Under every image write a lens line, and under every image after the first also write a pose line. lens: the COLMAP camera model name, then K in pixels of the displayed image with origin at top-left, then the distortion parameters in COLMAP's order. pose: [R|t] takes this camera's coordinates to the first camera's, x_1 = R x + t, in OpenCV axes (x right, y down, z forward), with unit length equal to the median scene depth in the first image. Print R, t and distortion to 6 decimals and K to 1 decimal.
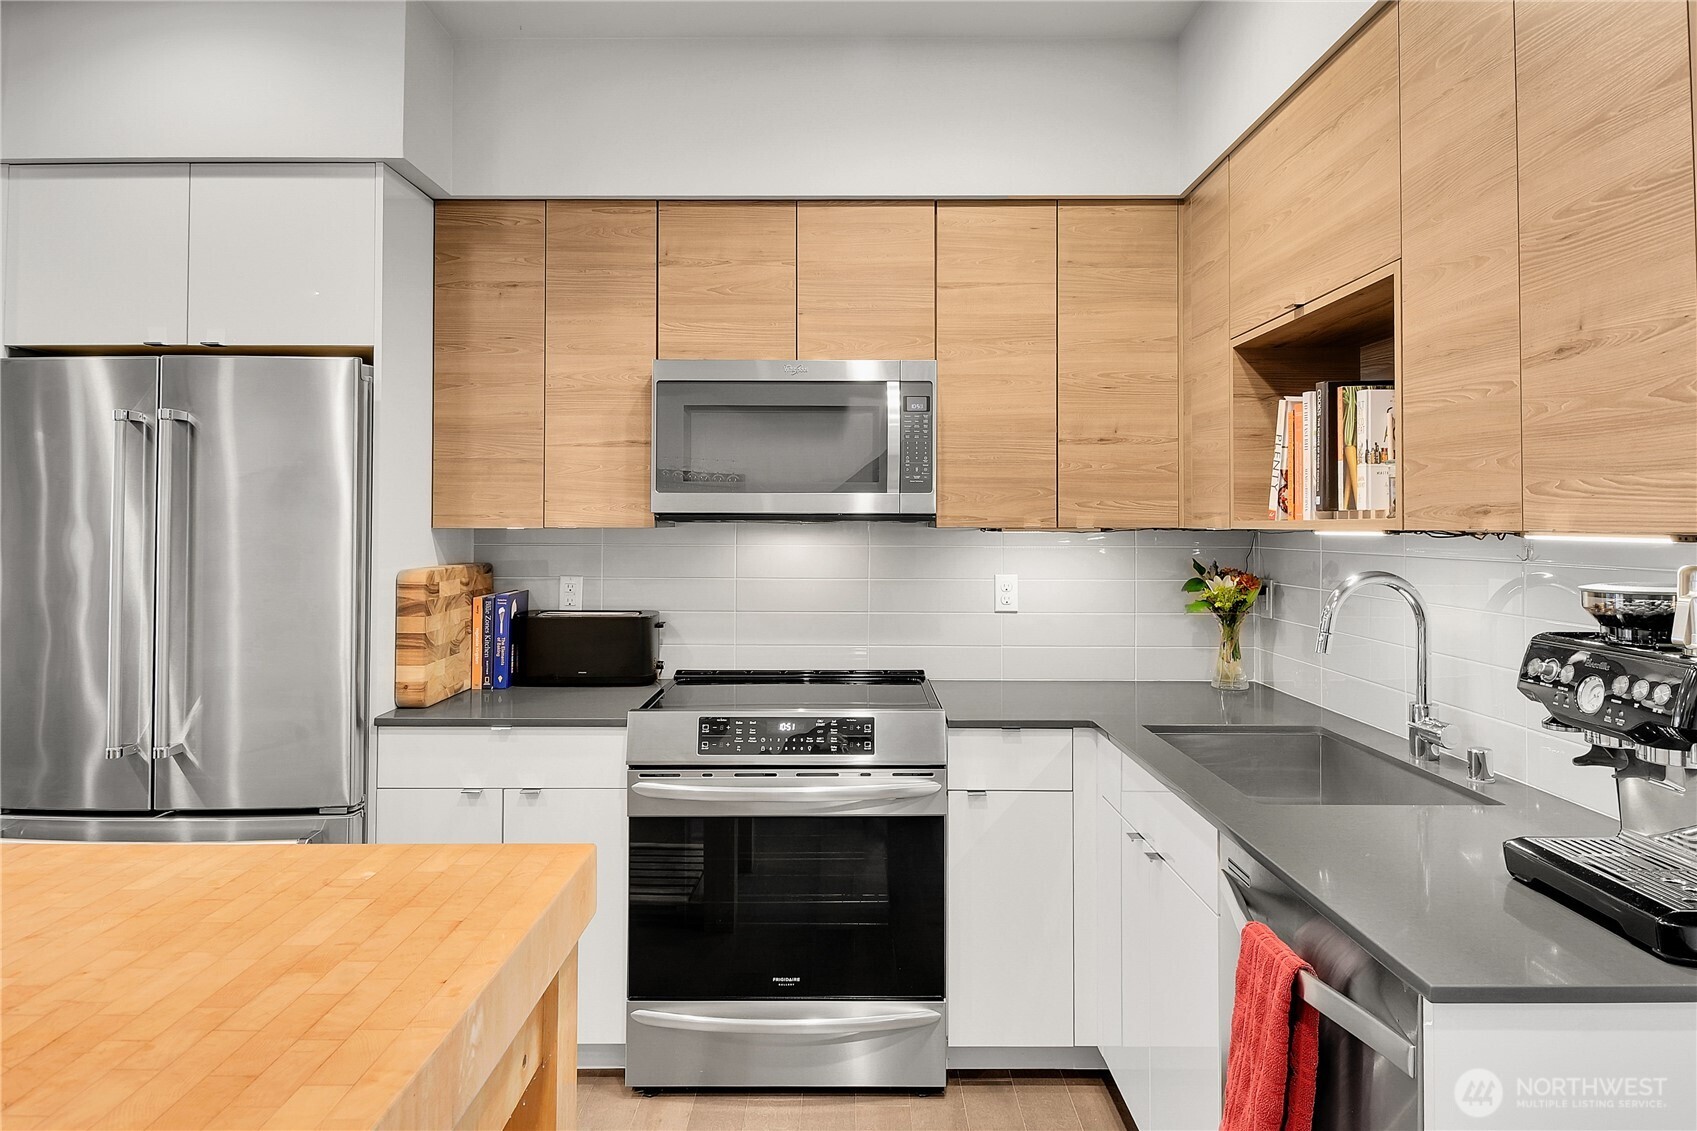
lens RADIAL K [[1016.8, 0, 854.2], [0, 1016.8, 492.9], [0, 0, 1]] dist [0.001899, -0.001167]
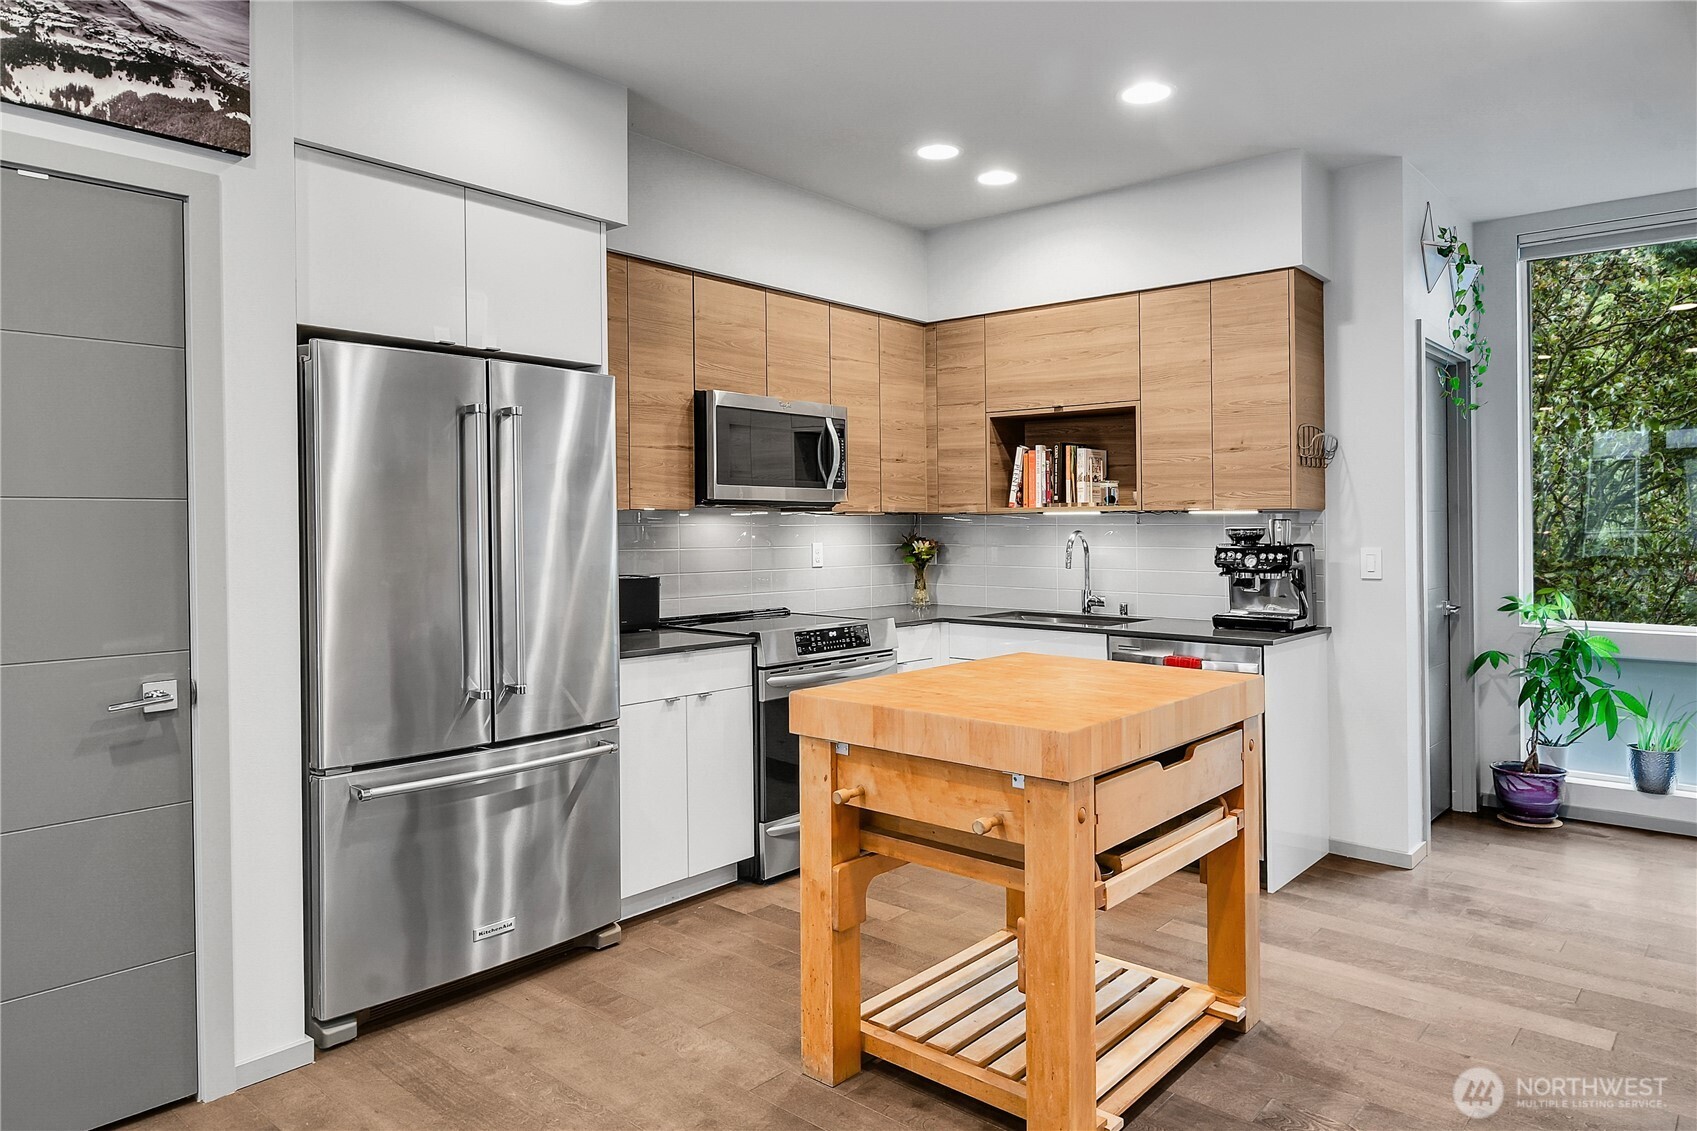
lens RADIAL K [[1060.9, 0, 845.9], [0, 1060.9, 495.0], [0, 0, 1]] dist [0.000898, -0.028330]
pose [[0.662547, 0.019202, 0.748774, -1.136522], [-0.021488, 0.999747, -0.006625, 0.019170], [-0.748712, -0.011700, 0.662792, -0.104916]]
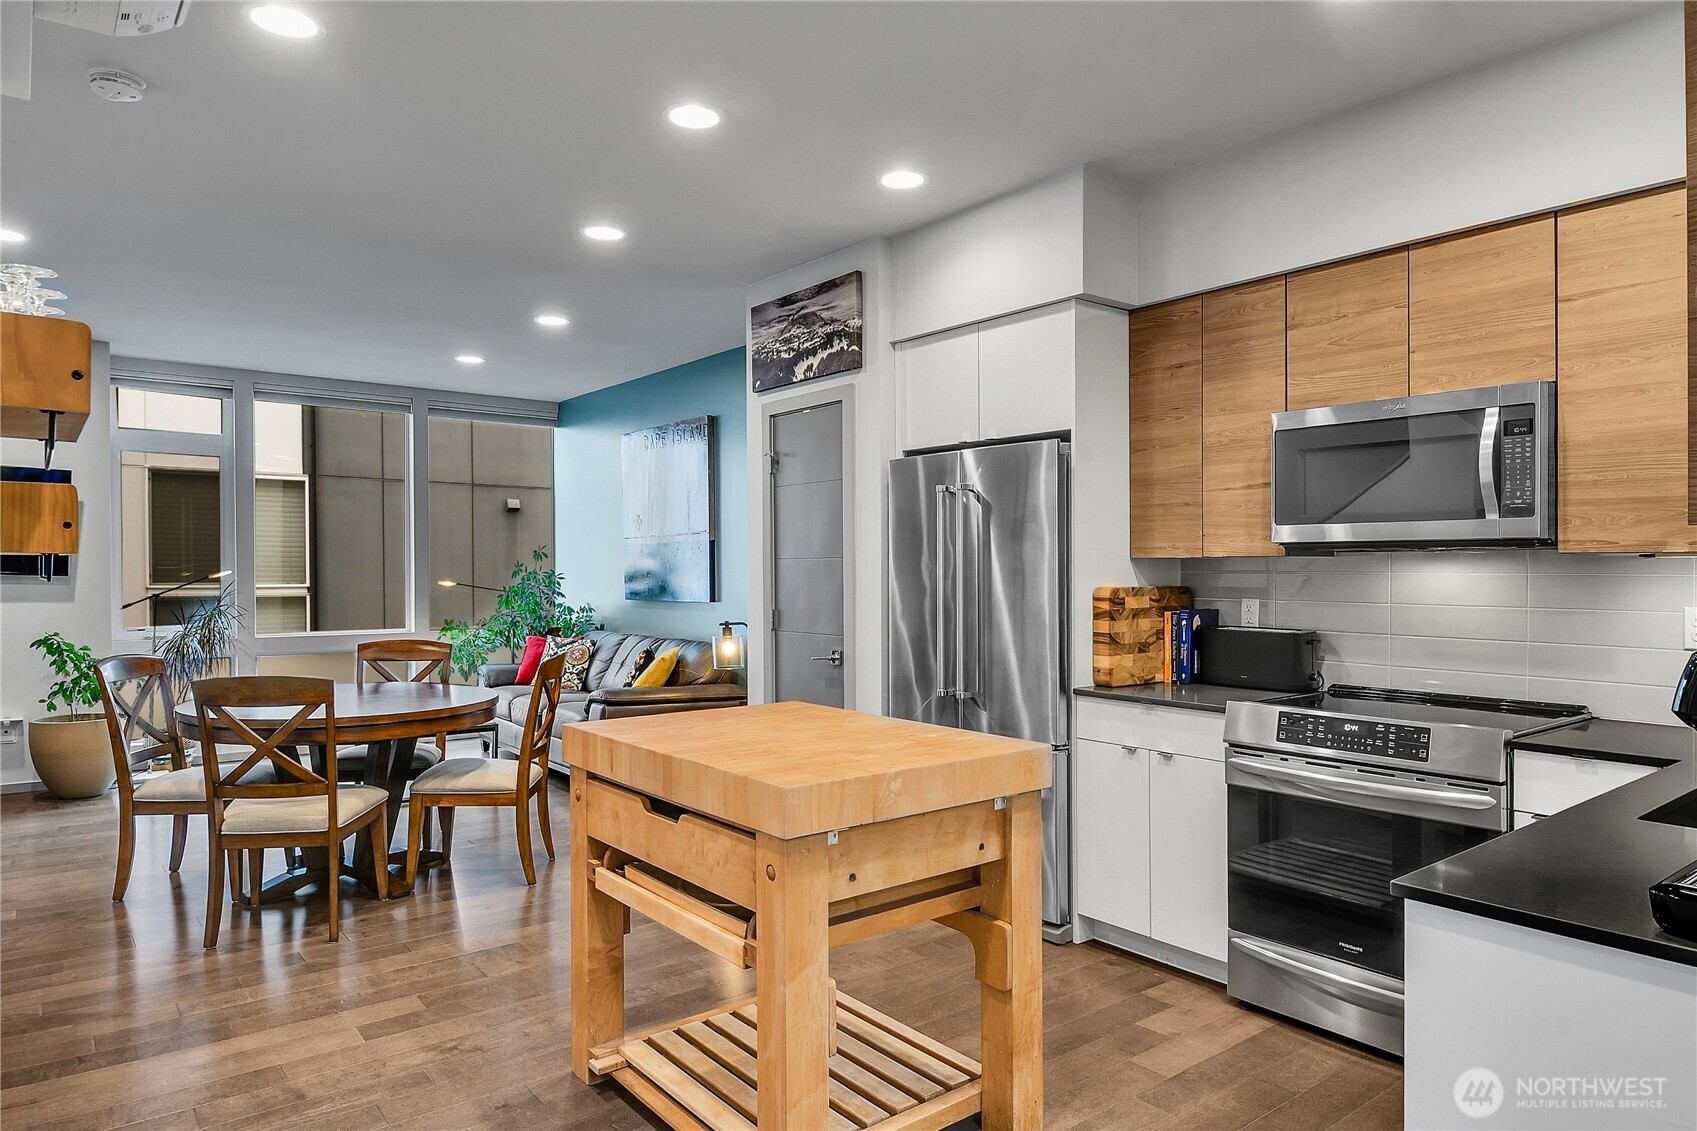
lens RADIAL K [[1059.5, 0, 889.8], [0, 1059.5, 566.0], [0, 0, 1]] dist [-0.000915, -0.001811]
pose [[0.633558, -0.002986, -0.773689, 0.460033], [0.021554, 0.999673, 0.013792, 0.019326], [0.773395, -0.025414, 0.633415, -0.126020]]
